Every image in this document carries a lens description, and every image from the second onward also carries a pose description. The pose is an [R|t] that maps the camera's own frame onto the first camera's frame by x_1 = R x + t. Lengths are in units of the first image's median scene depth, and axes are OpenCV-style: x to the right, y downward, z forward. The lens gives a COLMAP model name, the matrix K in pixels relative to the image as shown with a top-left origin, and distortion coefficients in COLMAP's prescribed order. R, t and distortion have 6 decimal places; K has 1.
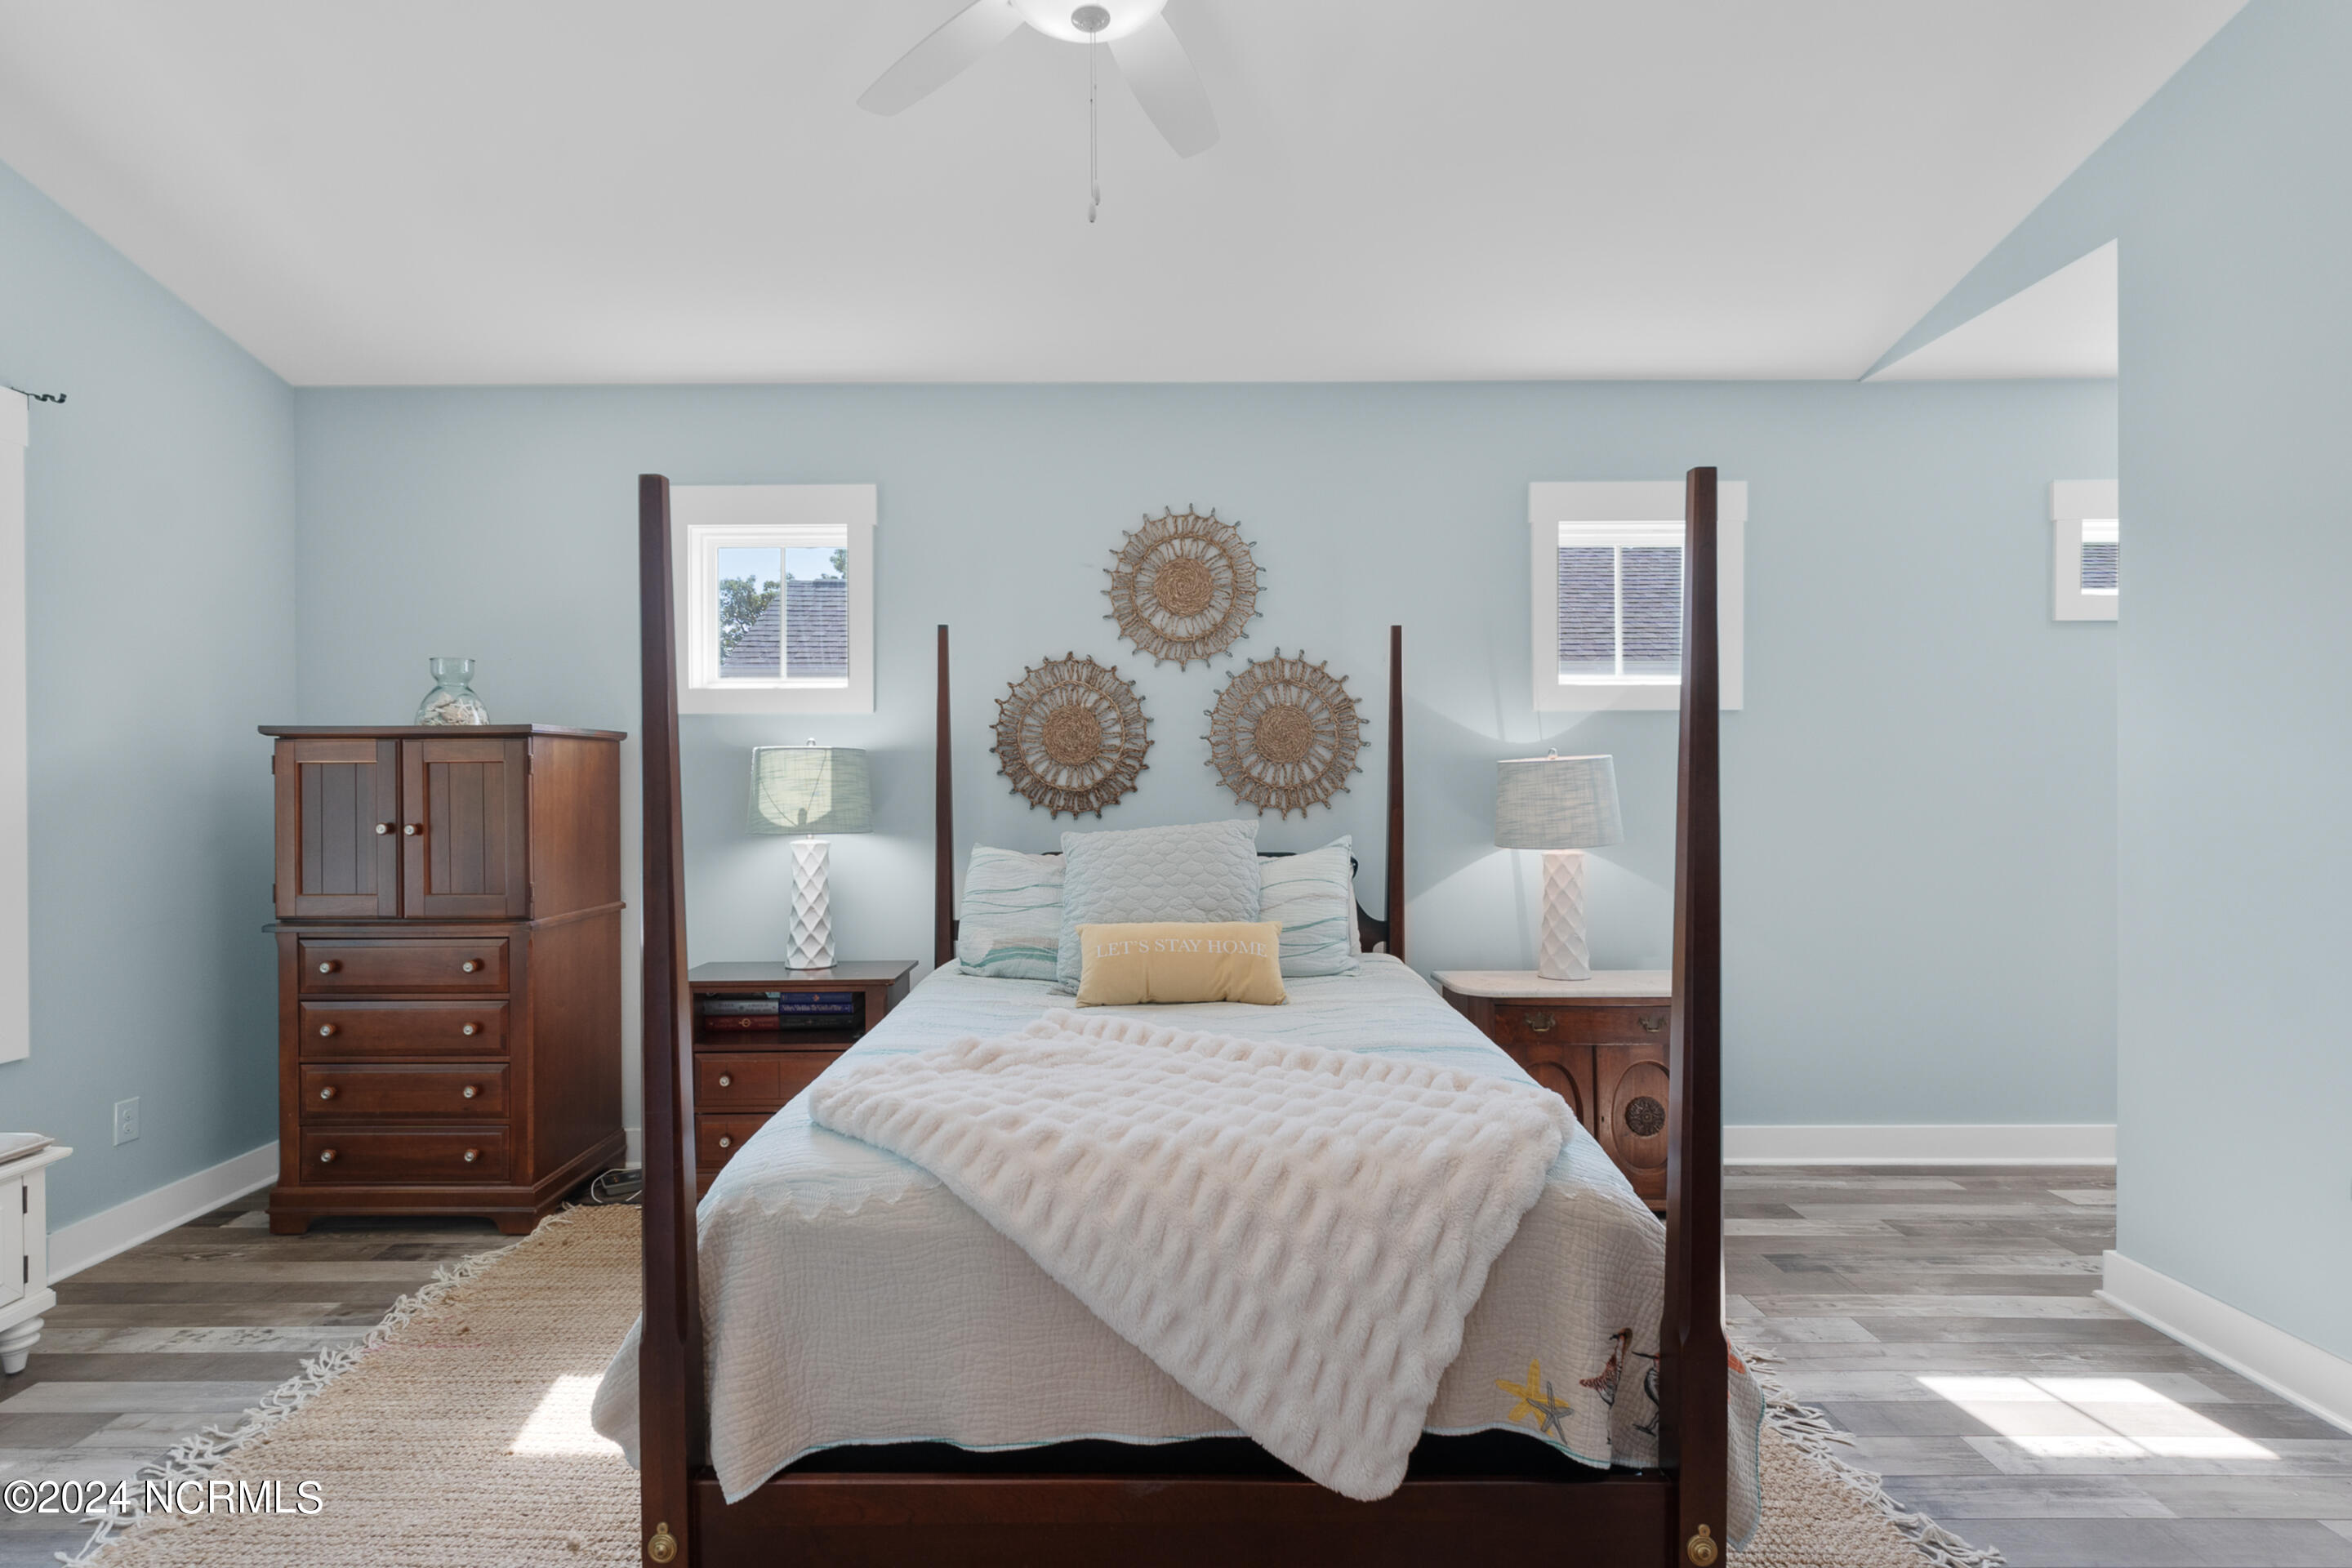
lens RADIAL K [[1112.1, 0, 1127.0], [0, 1112.1, 788.9], [0, 0, 1]] dist [-0.003961, 0.000989]
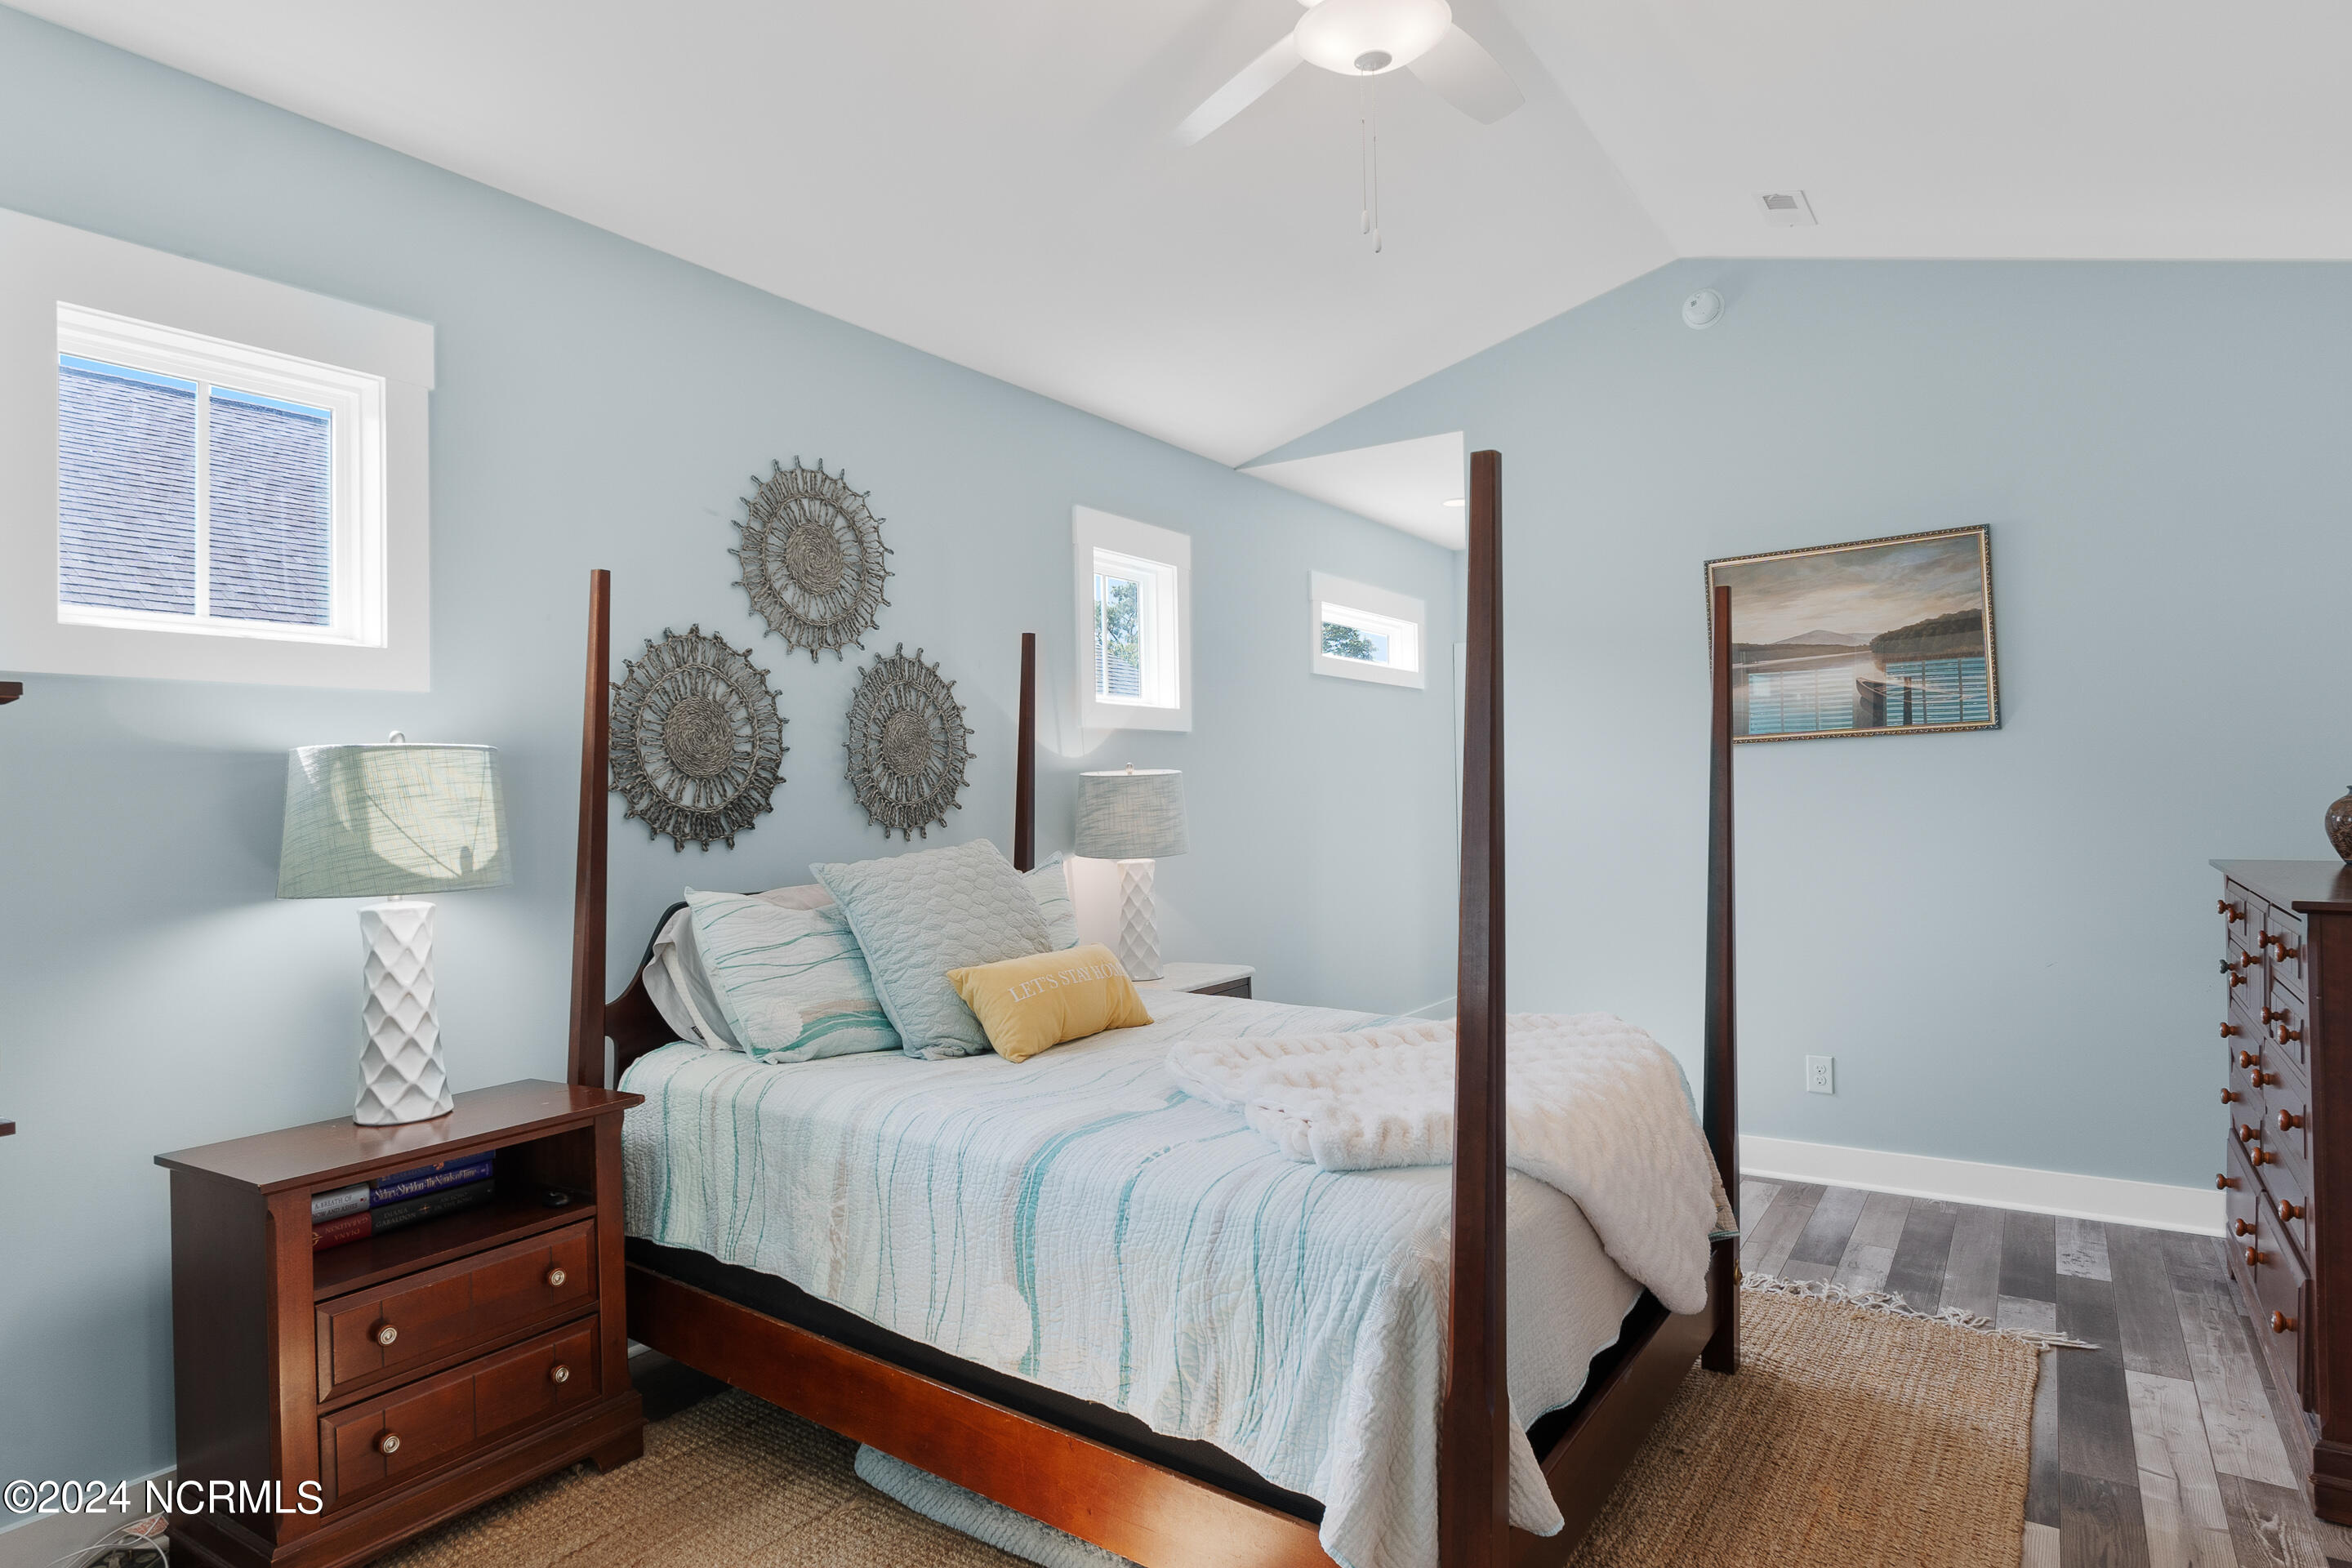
lens RADIAL K [[1356.3, 0, 1128.2], [0, 1356.3, 773.9], [0, 0, 1]] dist [-0.009999, 0.000019]
pose [[0.550458, 0.005408, 0.834845, -0.648054], [0.019124, 0.999635, -0.019085, -0.001328], [-0.834644, 0.026472, 0.550154, 0.267977]]
